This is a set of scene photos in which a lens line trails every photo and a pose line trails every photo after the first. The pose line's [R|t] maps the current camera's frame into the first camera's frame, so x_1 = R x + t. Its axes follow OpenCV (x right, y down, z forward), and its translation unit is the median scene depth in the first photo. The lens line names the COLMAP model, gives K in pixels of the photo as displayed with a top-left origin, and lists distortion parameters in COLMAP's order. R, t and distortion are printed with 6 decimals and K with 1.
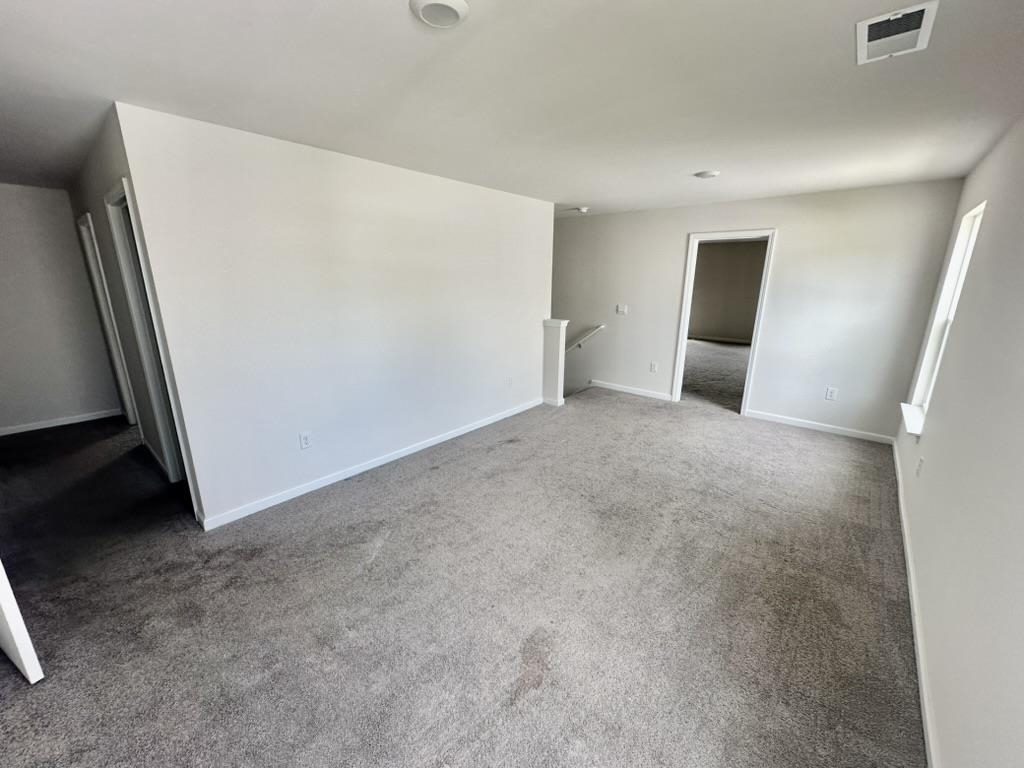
lens RADIAL K [[407.4, 0, 512.0], [0, 407.4, 384.0], [0, 0, 1]] dist [0.000771, -0.000013]
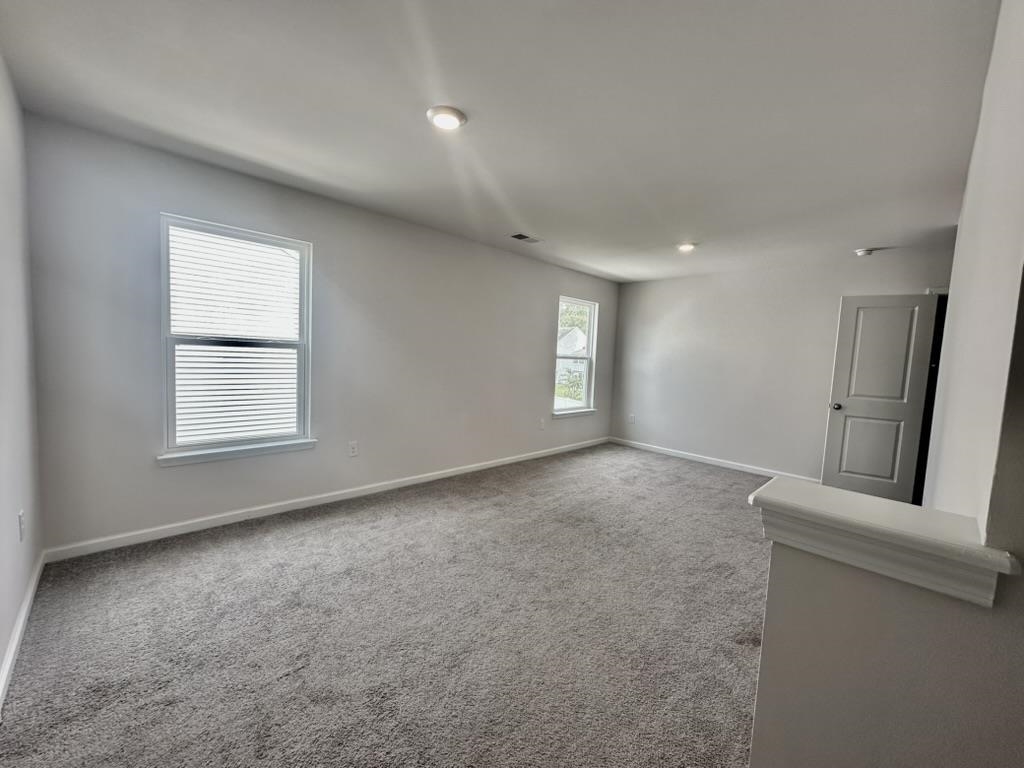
lens RADIAL K [[407.4, 0, 512.0], [0, 407.4, 384.0], [0, 0, 1]] dist [0.000771, -0.000013]
pose [[-0.994904, -0.060715, 0.080500, 0.390549], [-0.030825, 0.943305, 0.330494, -0.436772], [-0.096002, 0.326328, -0.940369, 2.071214]]
